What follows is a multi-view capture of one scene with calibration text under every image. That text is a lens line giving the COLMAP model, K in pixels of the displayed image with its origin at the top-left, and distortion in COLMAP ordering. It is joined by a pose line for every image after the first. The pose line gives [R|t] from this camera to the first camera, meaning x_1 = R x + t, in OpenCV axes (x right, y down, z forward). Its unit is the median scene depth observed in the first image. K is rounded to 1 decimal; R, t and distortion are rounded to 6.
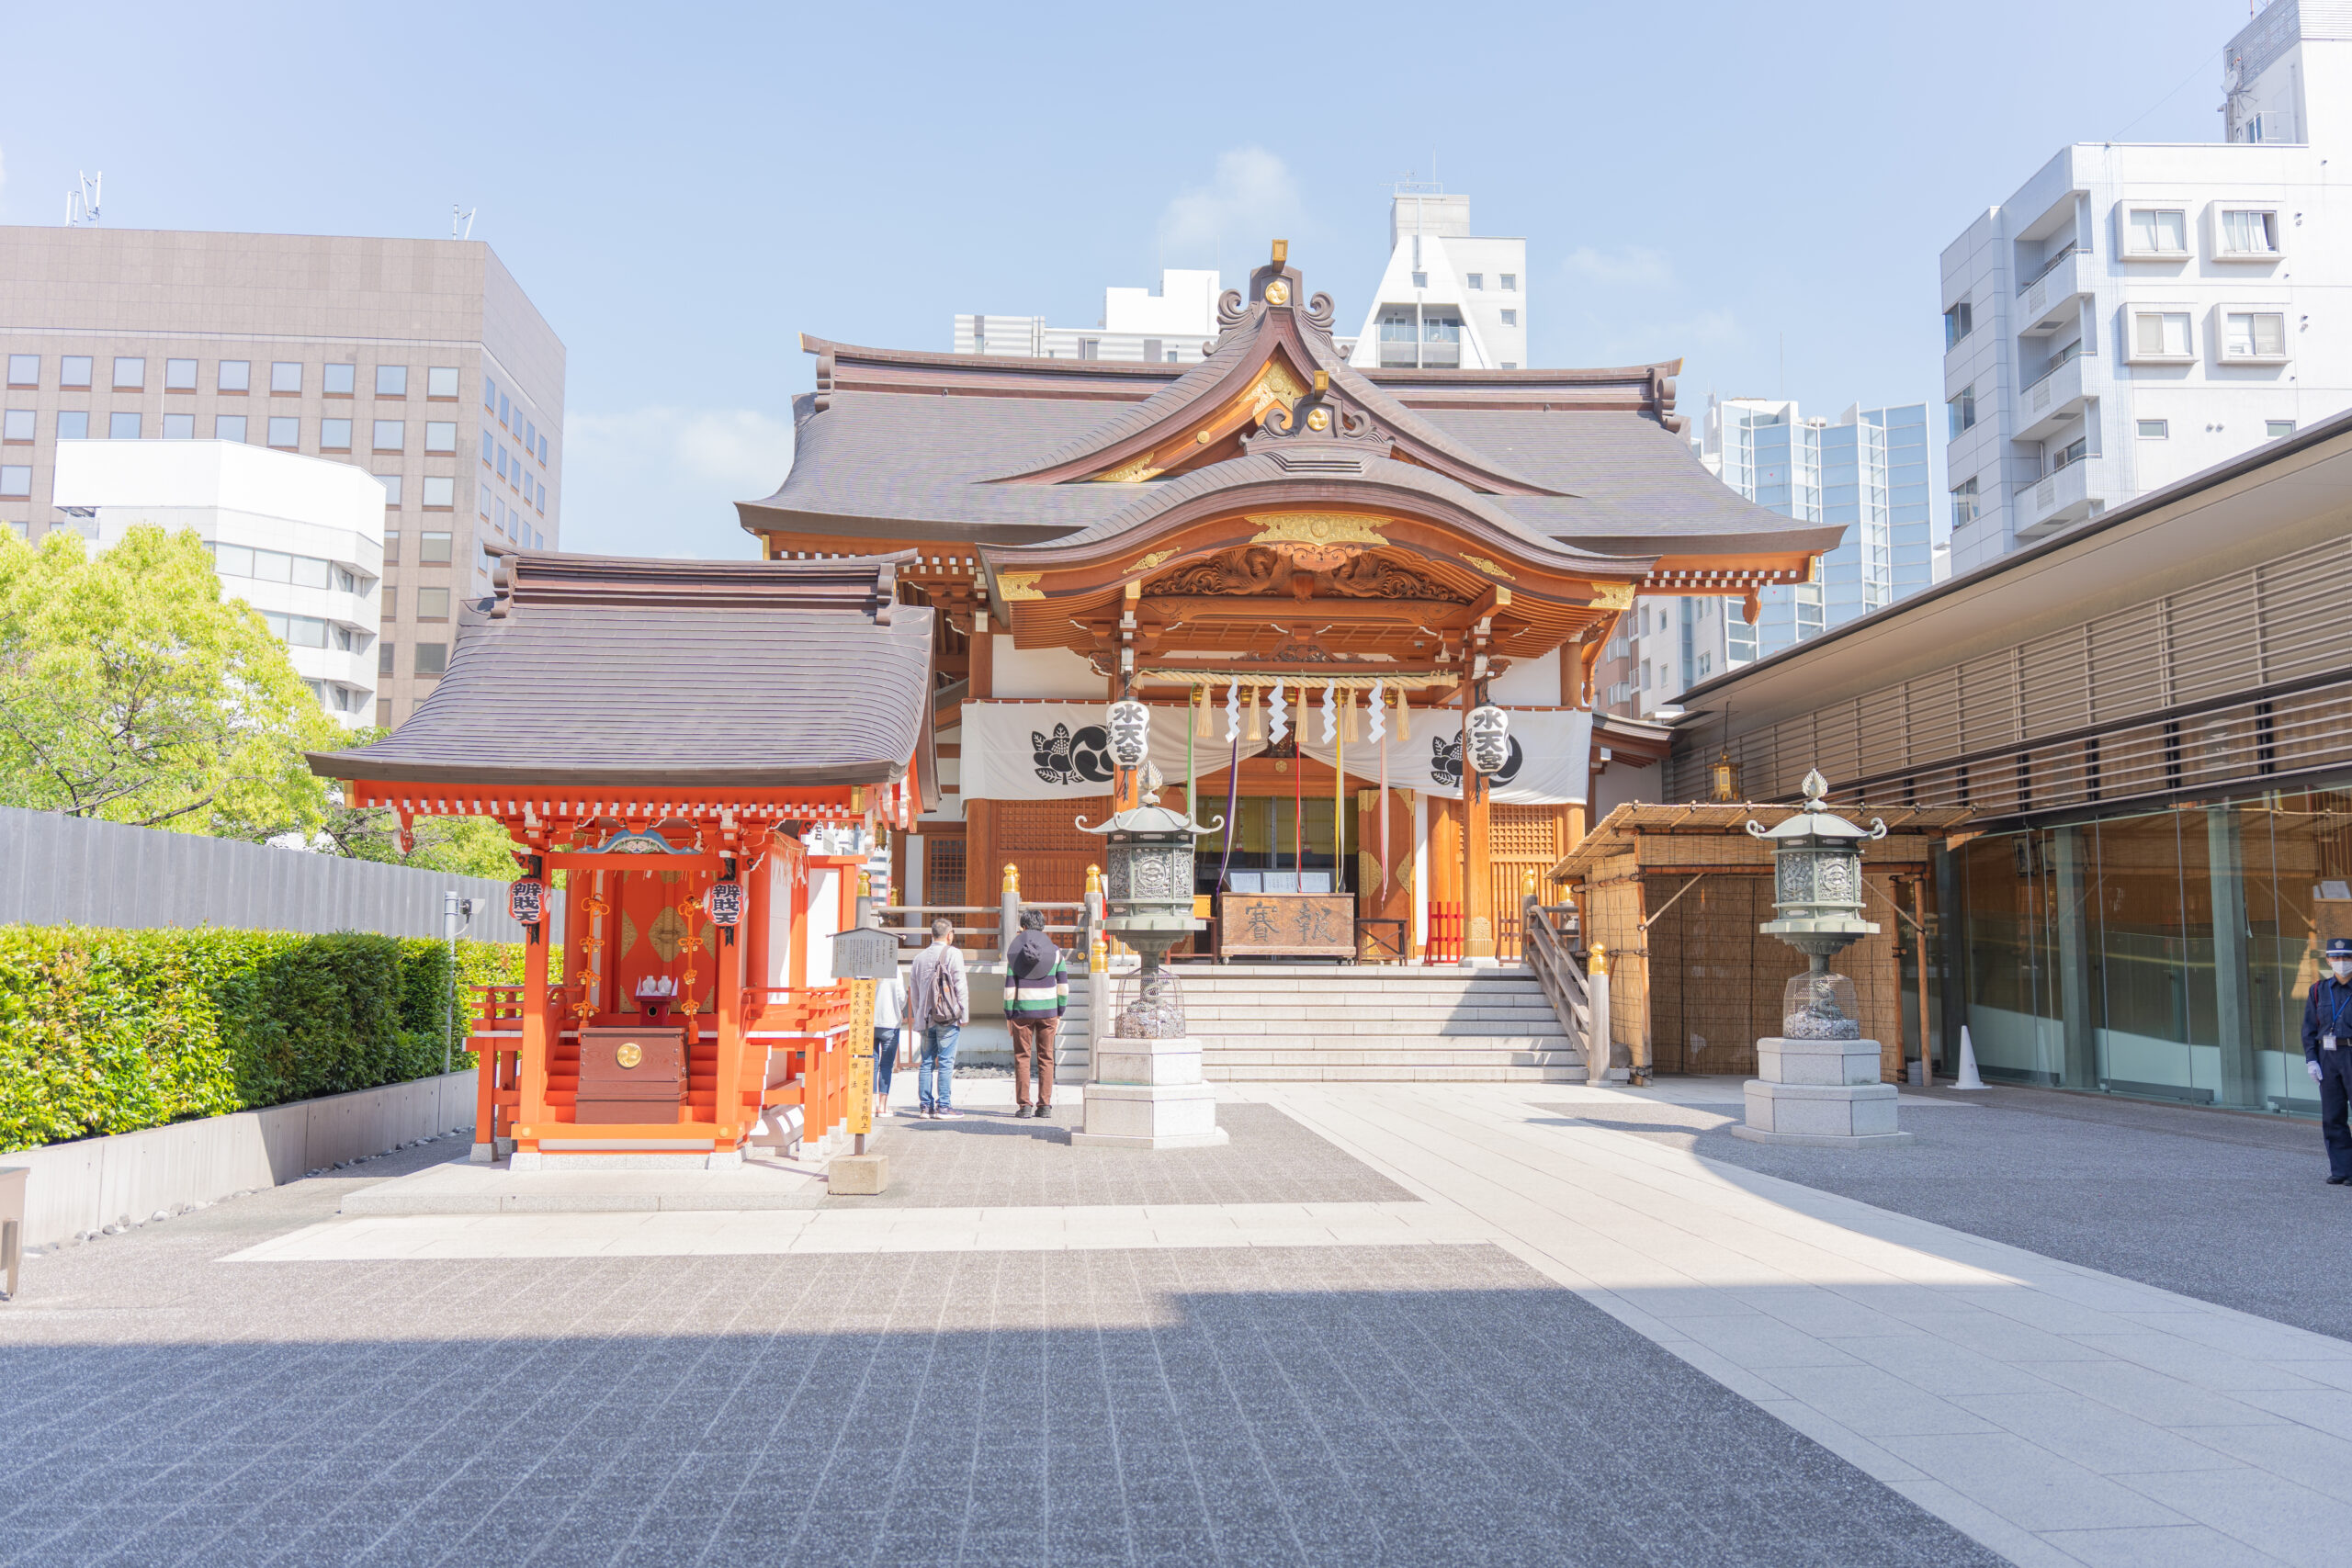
lens RADIAL K [[1849.2, 0, 1165.2], [0, 1849.2, 780.0], [0, 0, 1]] dist [0.024202, -0.044260]
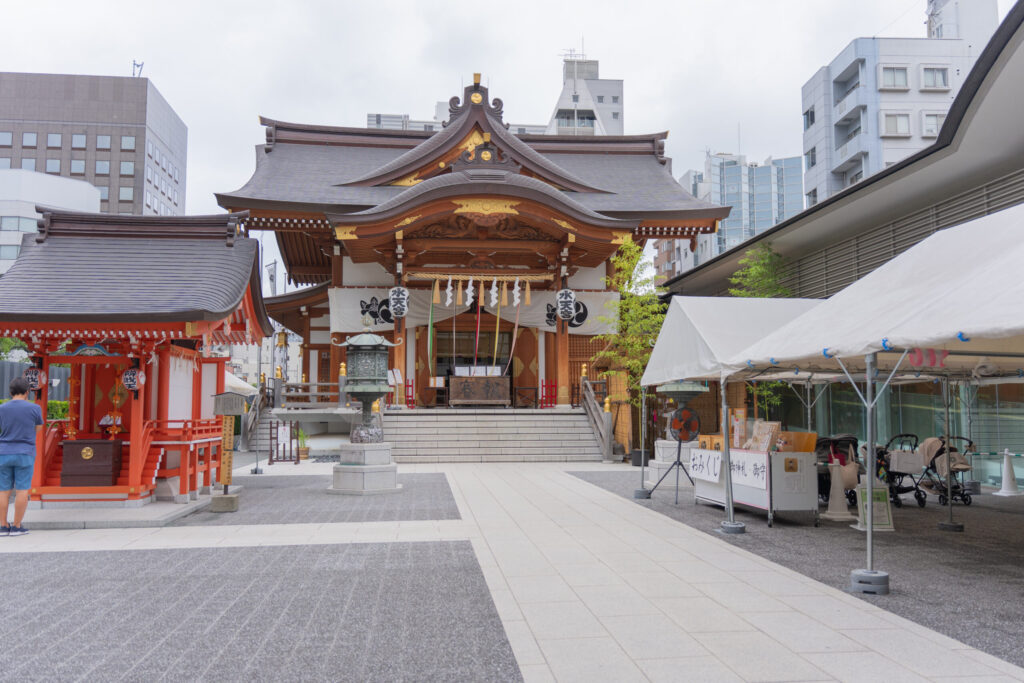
lens RADIAL K [[832.0, 0, 510.1], [0, 832.0, 340.4], [0, 0, 1]] dist [0.022520, -0.041768]
pose [[0.999242, -0.003394, 0.038782, 0.068902], [0.002764, 0.999864, 0.016285, 0.004132], [-0.038832, -0.016166, 0.999115, 0.025293]]
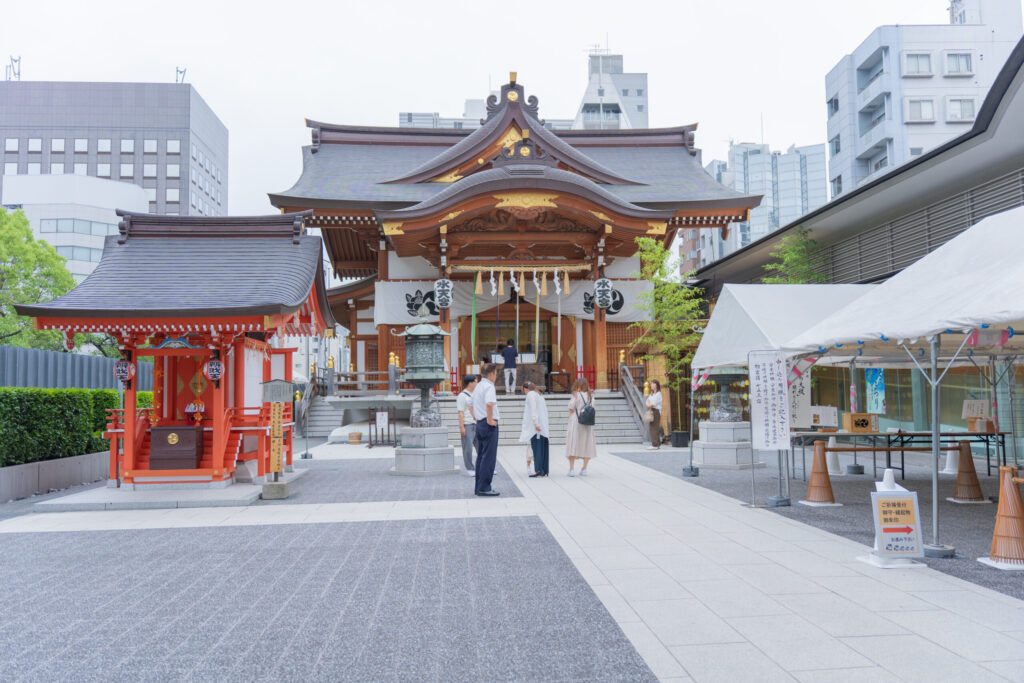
lens RADIAL K [[805.2, 0, 507.3], [0, 805.2, 339.8], [0, 0, 1]] dist [0.024202, -0.044260]
pose [[0.999815, -0.019153, 0.001582, 0.052835], [0.019099, 0.999399, 0.028940, 0.004301], [-0.002135, -0.028904, 0.999580, 0.015397]]
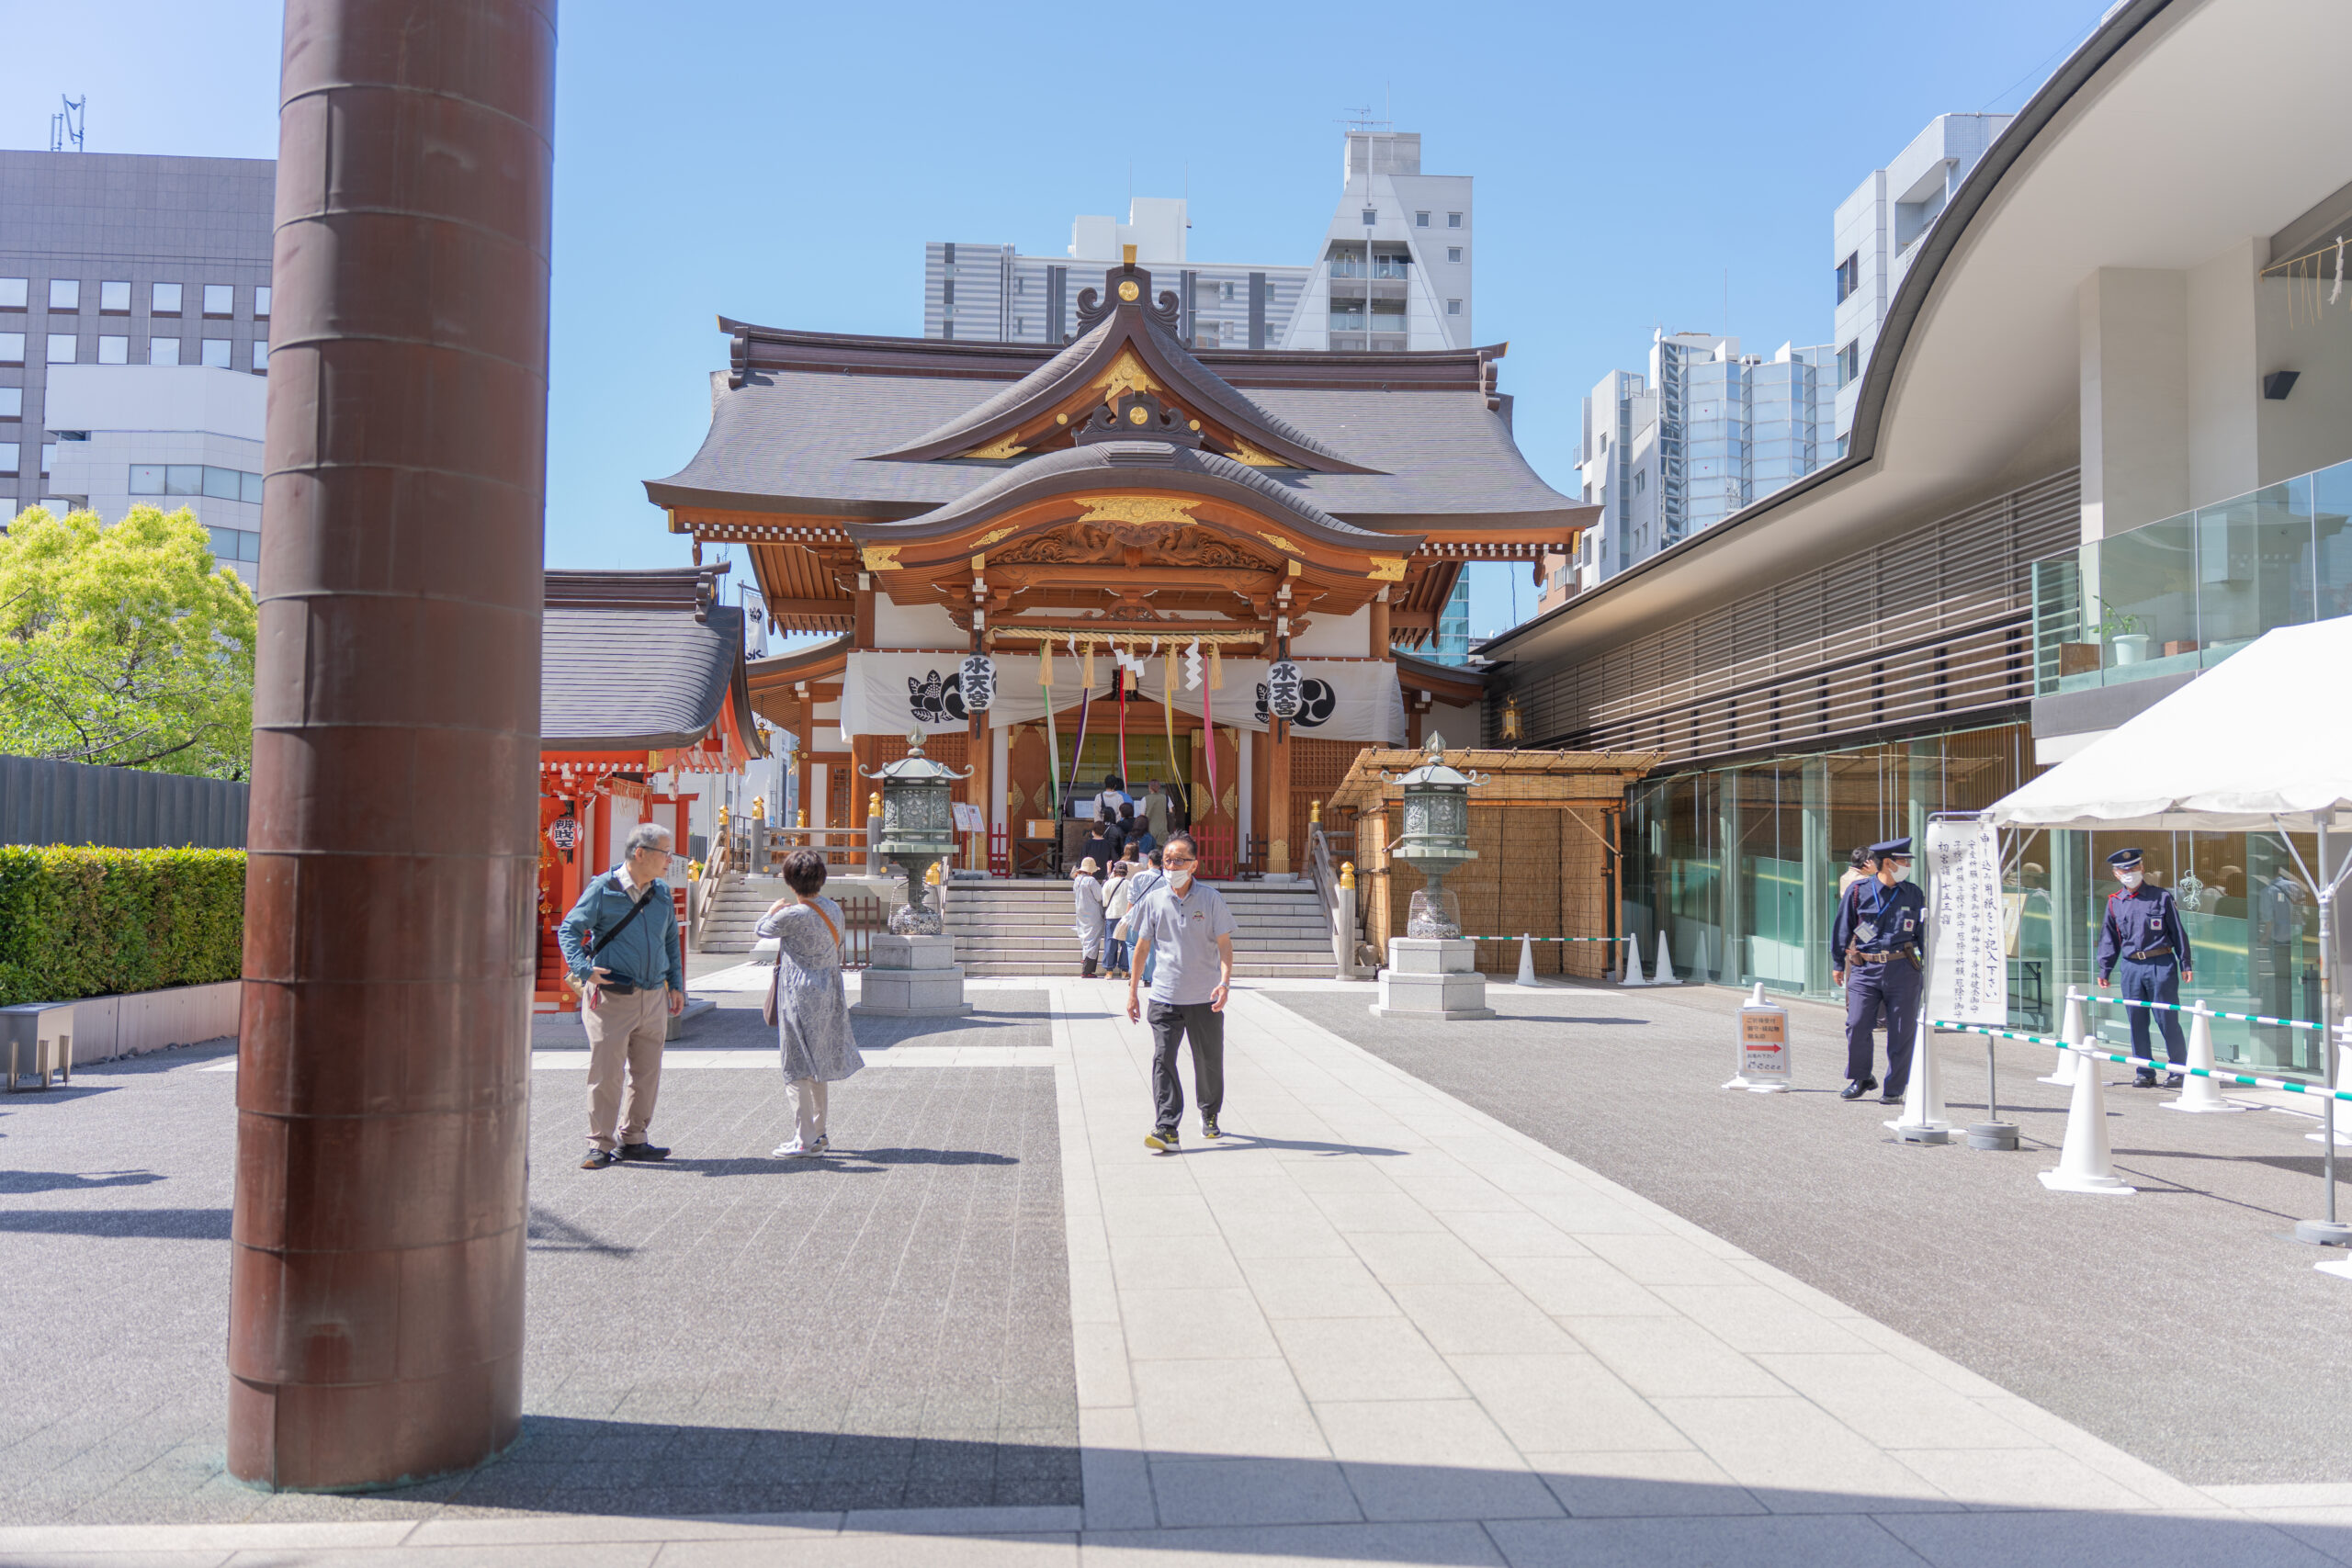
lens RADIAL K [[1865.2, 0, 1176.4], [0, 1865.2, 781.4], [0, 0, 1]] dist [0.010580, -0.004511]
pose [[0.999976, 0.006163, 0.003227, 0.099575], [-0.006310, 0.998838, 0.047780, -0.019339], [-0.002928, -0.047800, 0.998853, -0.182354]]
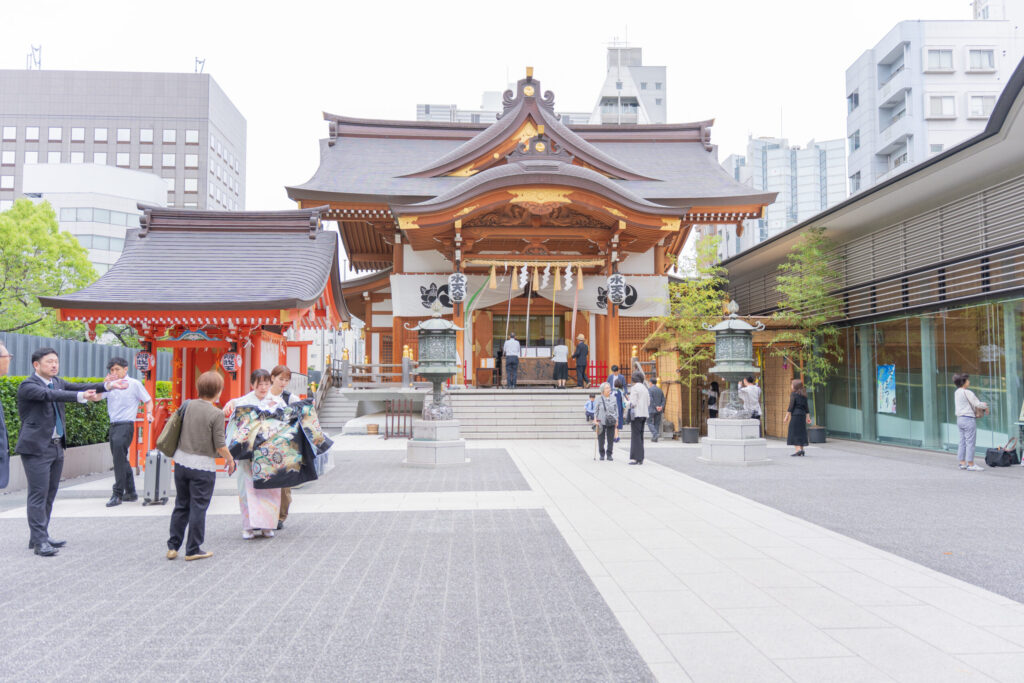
lens RADIAL K [[806.9, 0, 509.1], [0, 806.9, 339.8], [0, 0, 1]] dist [0.025836, -0.044704]
pose [[0.999855, -0.007316, -0.015360, 0.055626], [0.007894, 0.999249, 0.037927, 0.002083], [0.015071, -0.038043, 0.999162, 0.006178]]
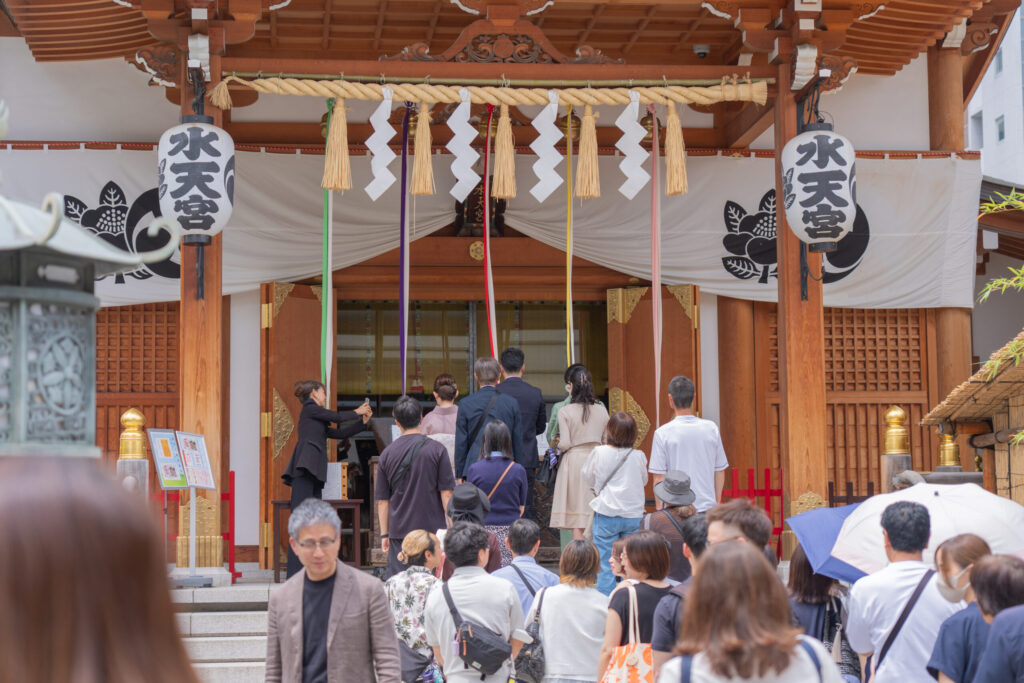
lens RADIAL K [[2082.8, 0, 510.6], [0, 2082.8, 341.5], [0, 0, 1]] dist [0.075314, 0.033953]
pose [[0.999004, -0.011264, 0.043164, 0.046735], [0.011401, 0.999931, -0.002942, 0.026747], [-0.043128, 0.003431, 0.999064, 0.339701]]
